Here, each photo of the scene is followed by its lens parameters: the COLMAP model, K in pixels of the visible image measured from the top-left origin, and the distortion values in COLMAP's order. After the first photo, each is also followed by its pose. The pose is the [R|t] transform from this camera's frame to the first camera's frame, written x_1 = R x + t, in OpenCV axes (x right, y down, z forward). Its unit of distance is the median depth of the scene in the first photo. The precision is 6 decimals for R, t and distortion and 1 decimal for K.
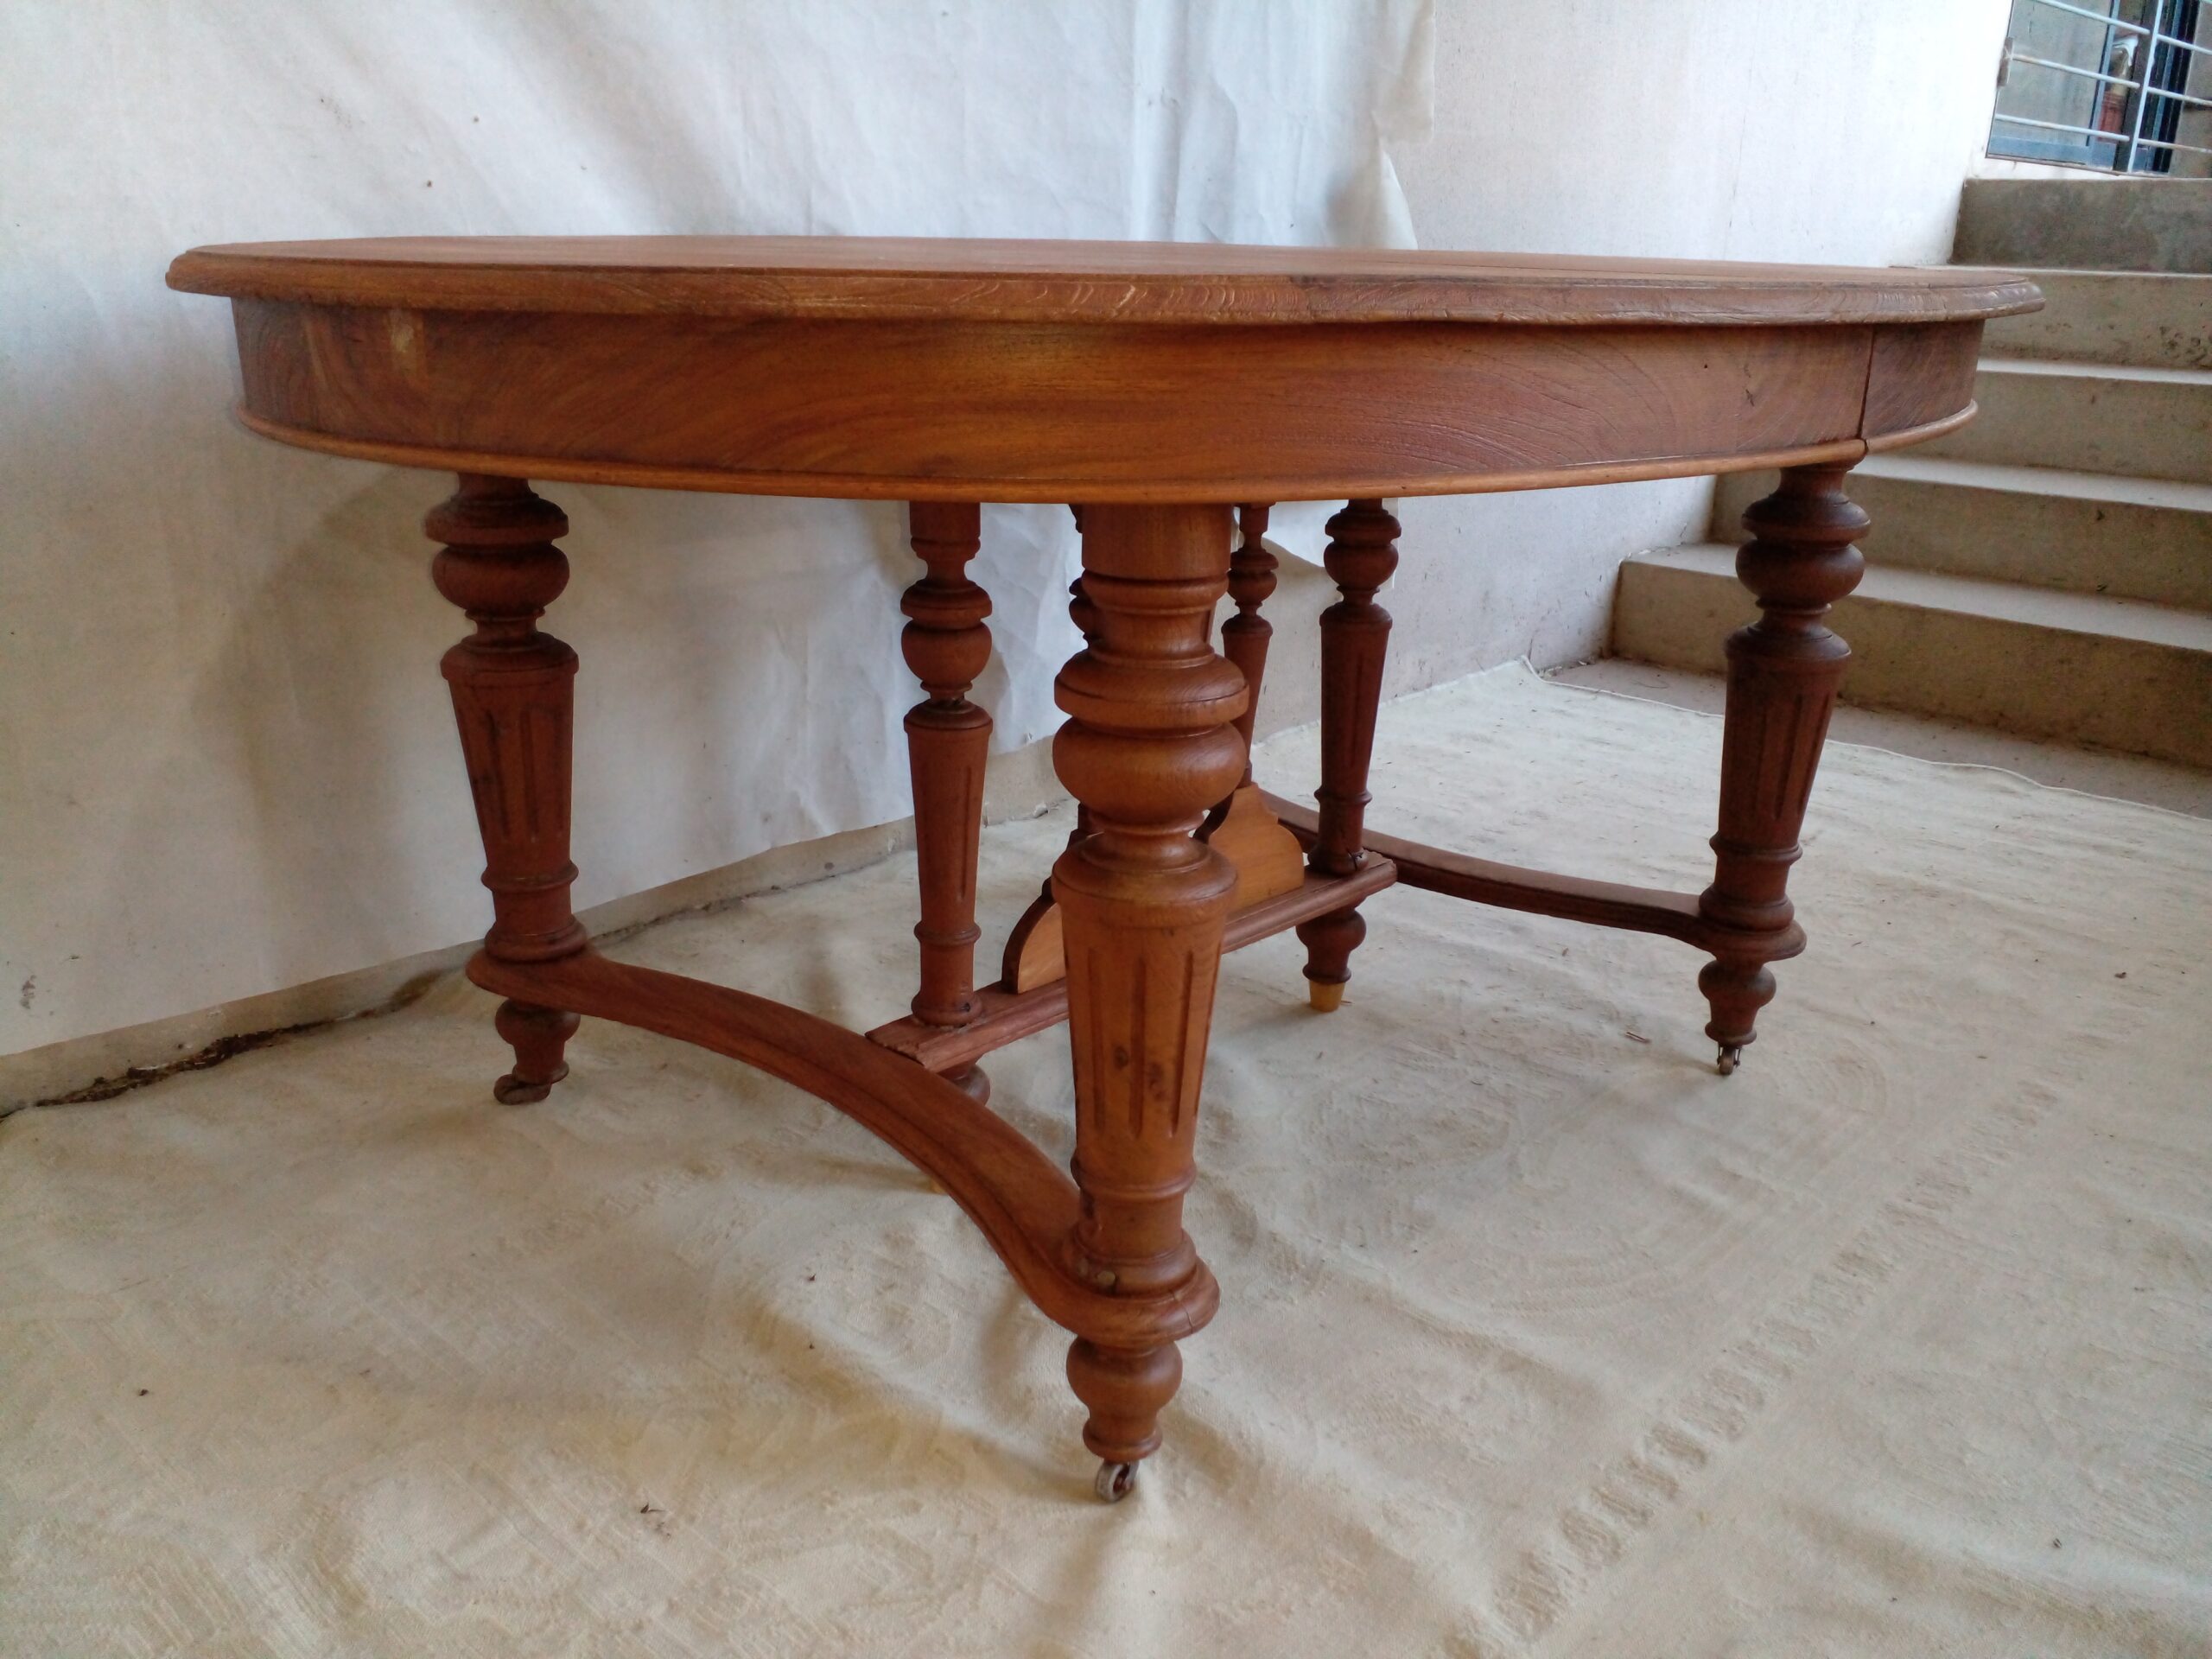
lens RADIAL K [[1758.3, 0, 1076.4], [0, 1758.3, 839.5], [0, 0, 1]] dist [0.052377, -0.084213]
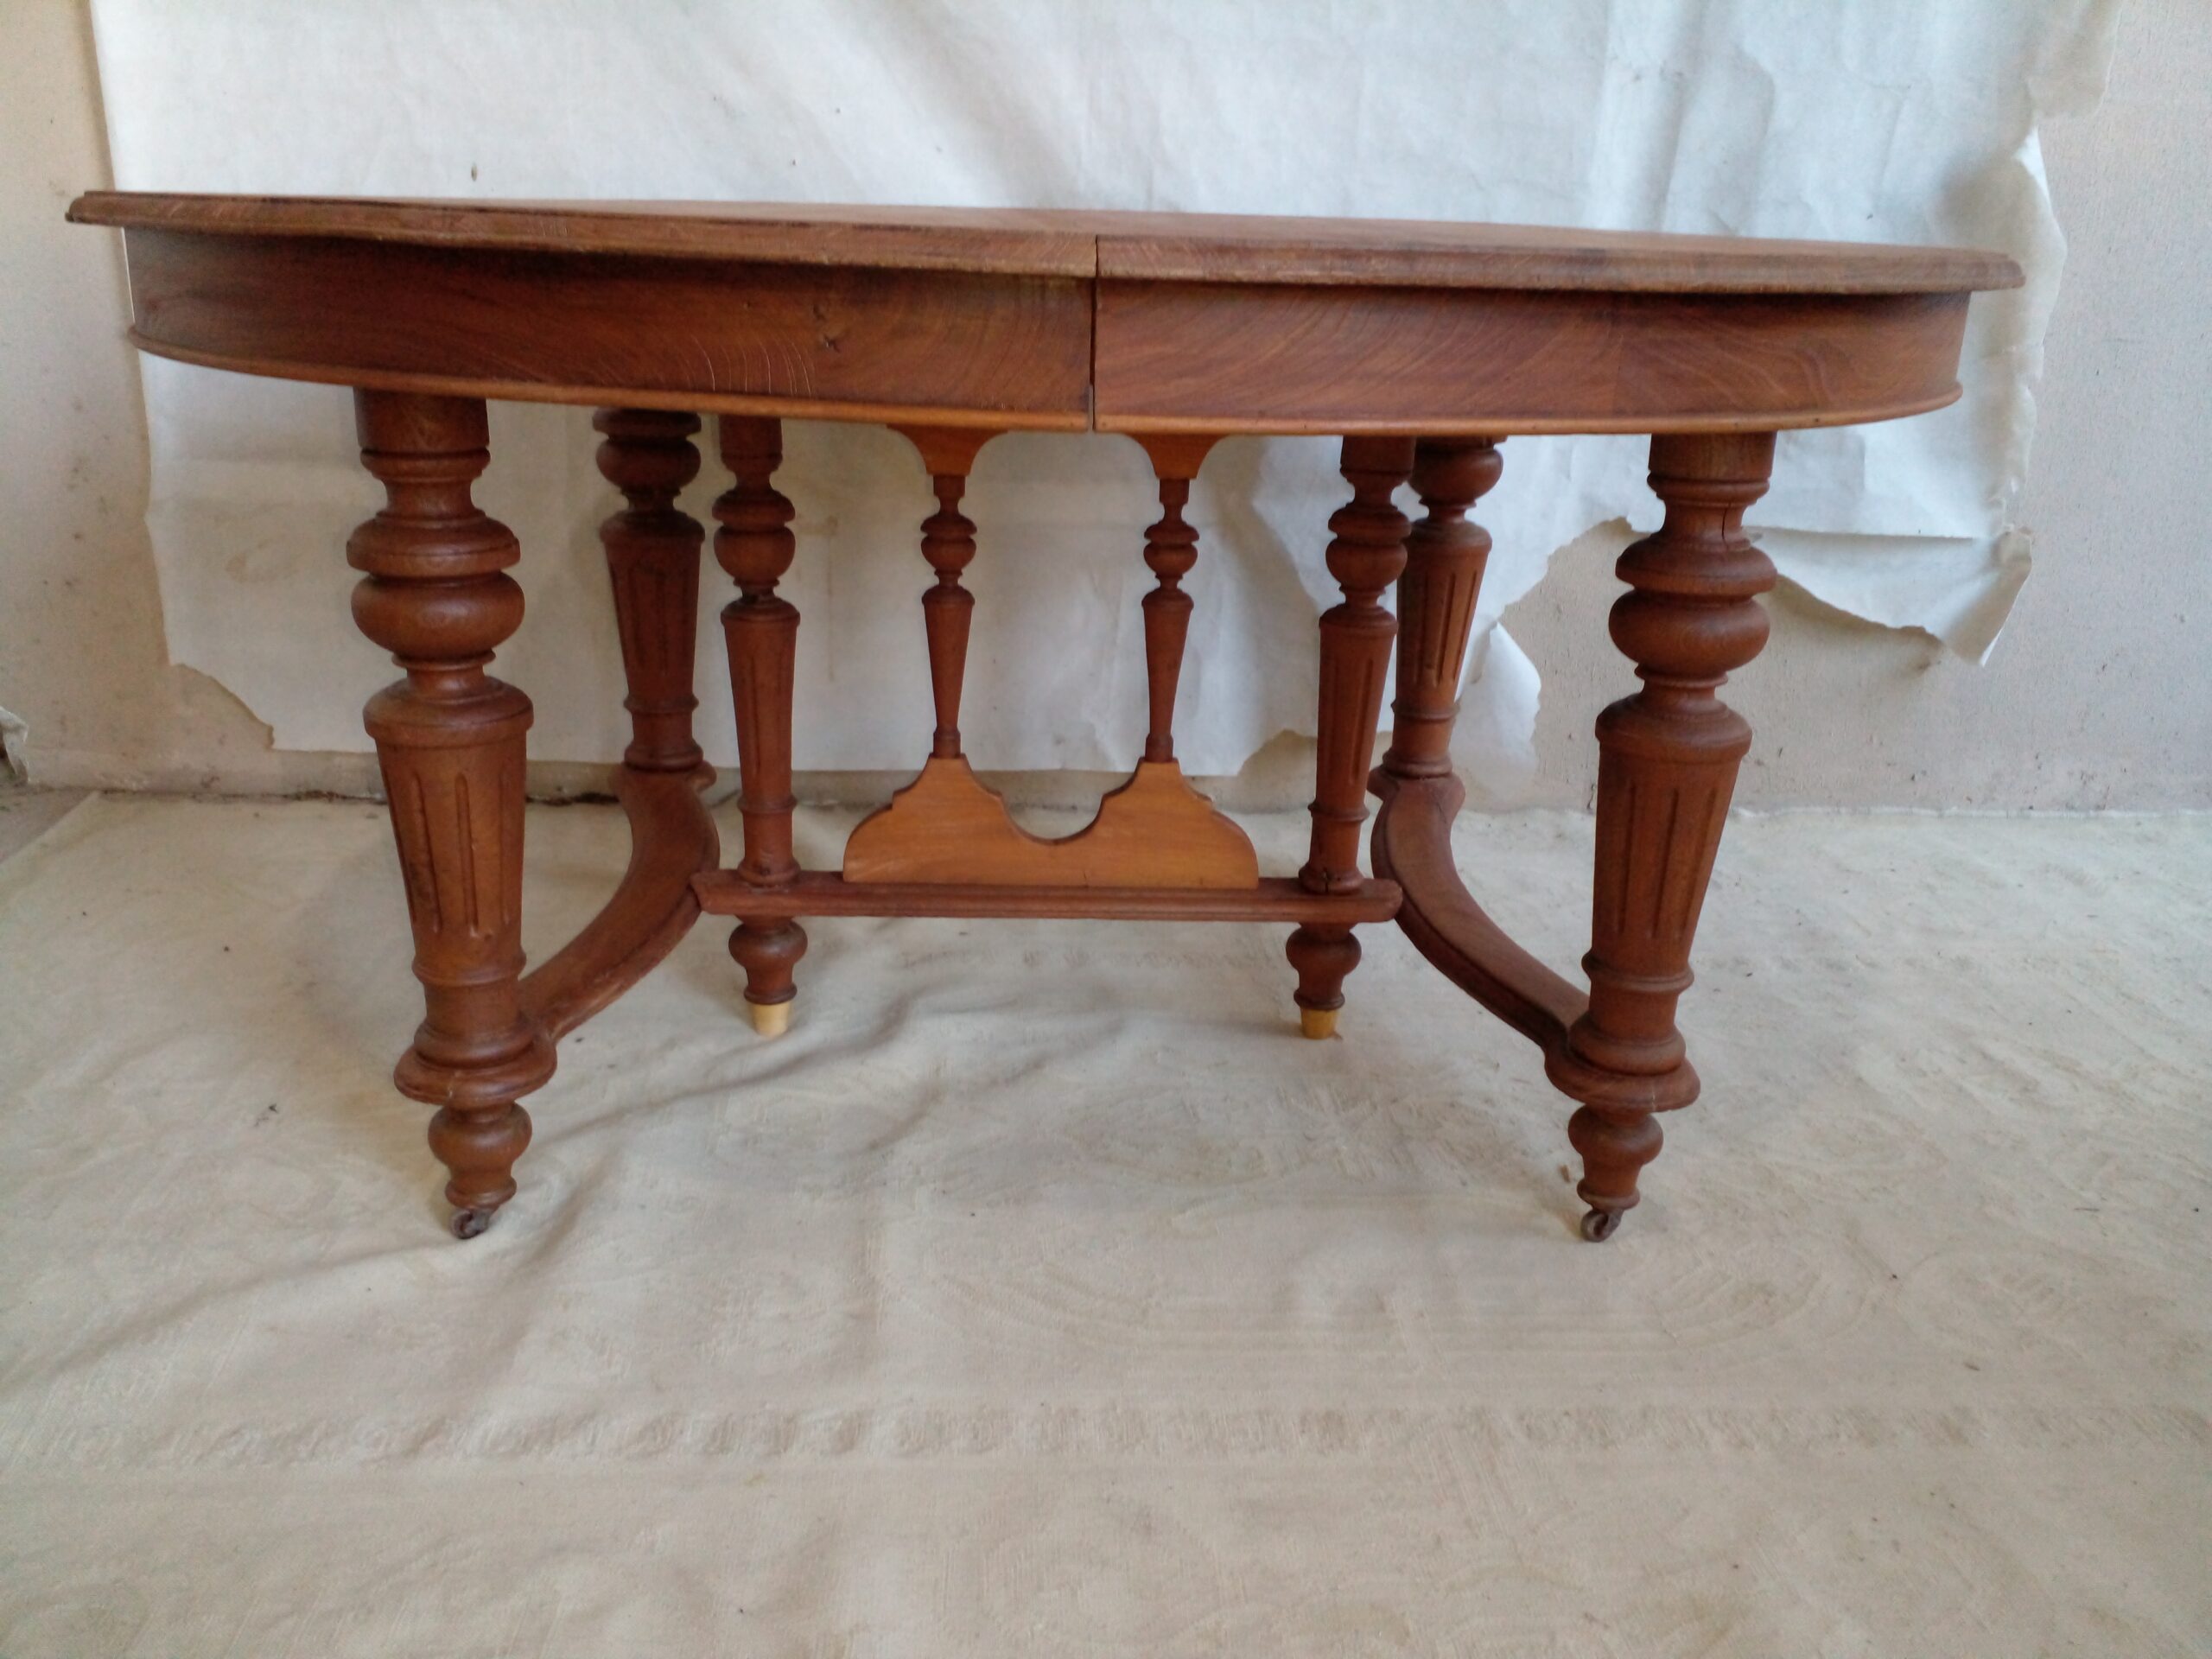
lens RADIAL K [[1774.4, 0, 1106.0], [0, 1774.4, 834.0], [0, 0, 1]] dist [0.004958, -0.009408]
pose [[0.735096, 0.230962, -0.637409, 0.792245], [-0.238419, 0.968195, 0.075863, -0.065854], [0.634657, 0.096204, 0.766782, 0.250358]]
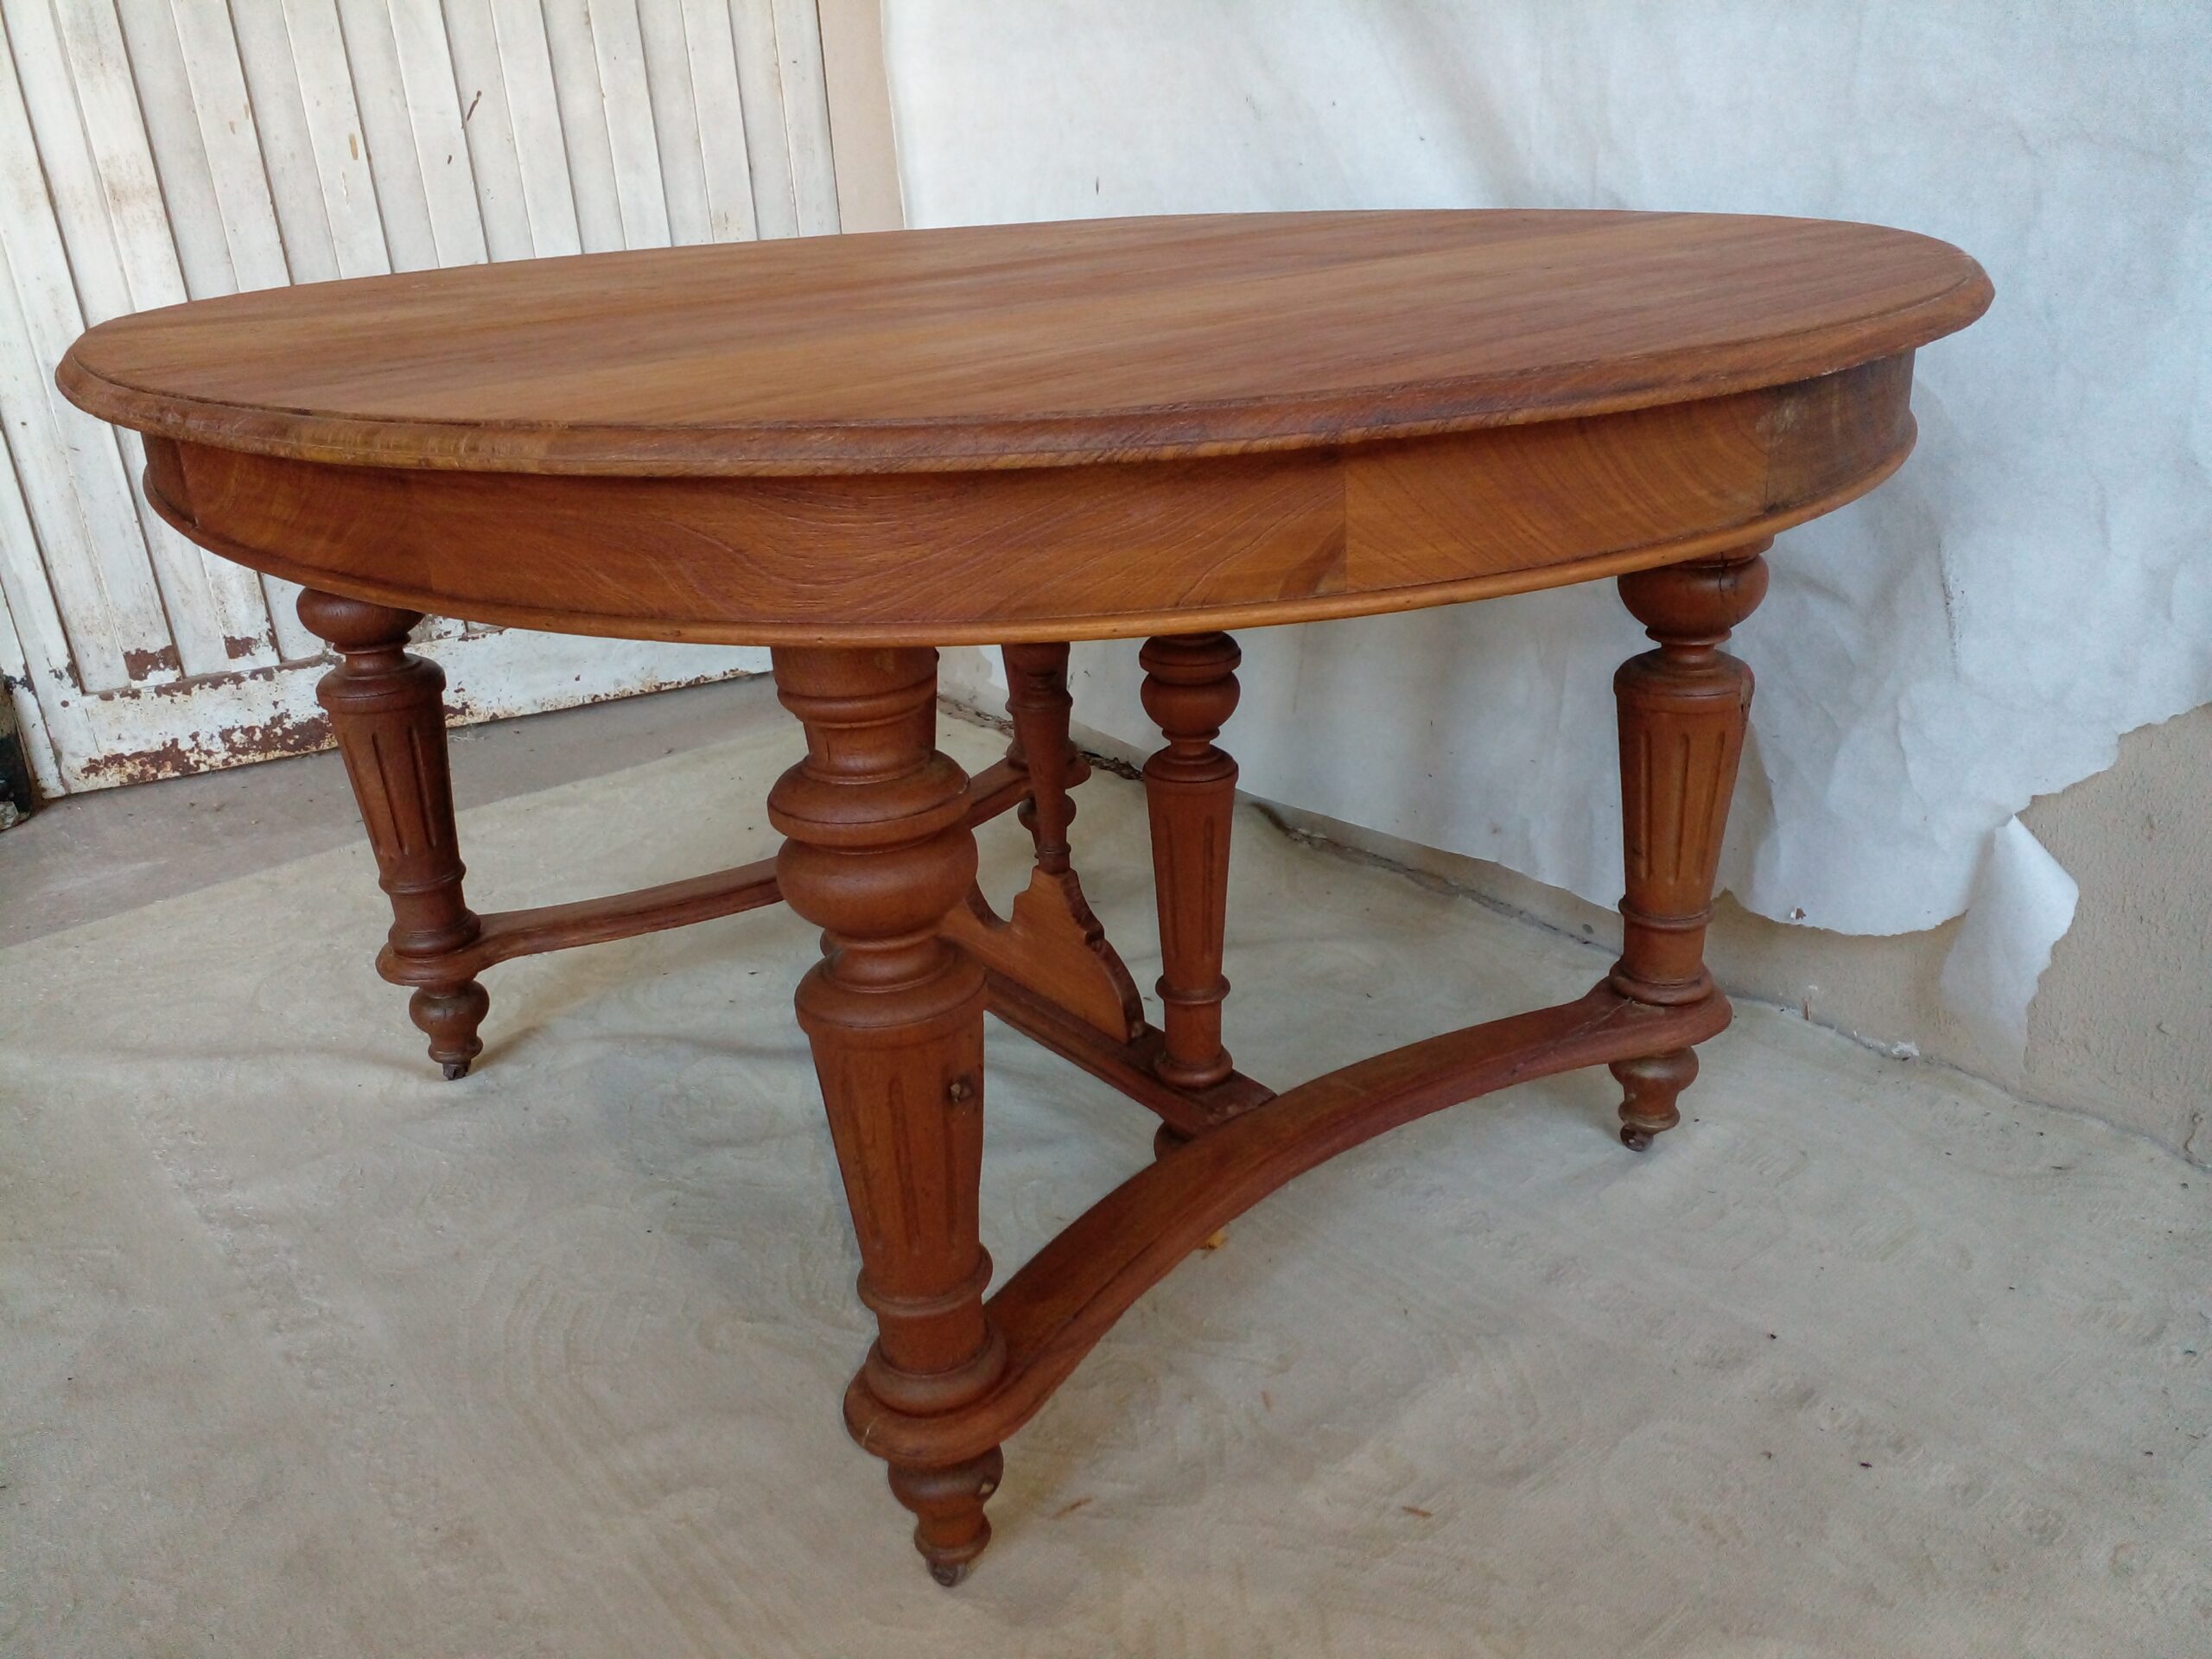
lens RADIAL K [[1785.9, 0, 1102.8], [0, 1785.9, 829.3], [0, 0, 1]] dist [-0.005549, 0.003481]
pose [[-0.129525, 0.364779, -0.922041, 1.012459], [-0.268241, 0.882313, 0.386744, -0.451068], [0.954605, 0.297422, -0.016433, 1.149677]]
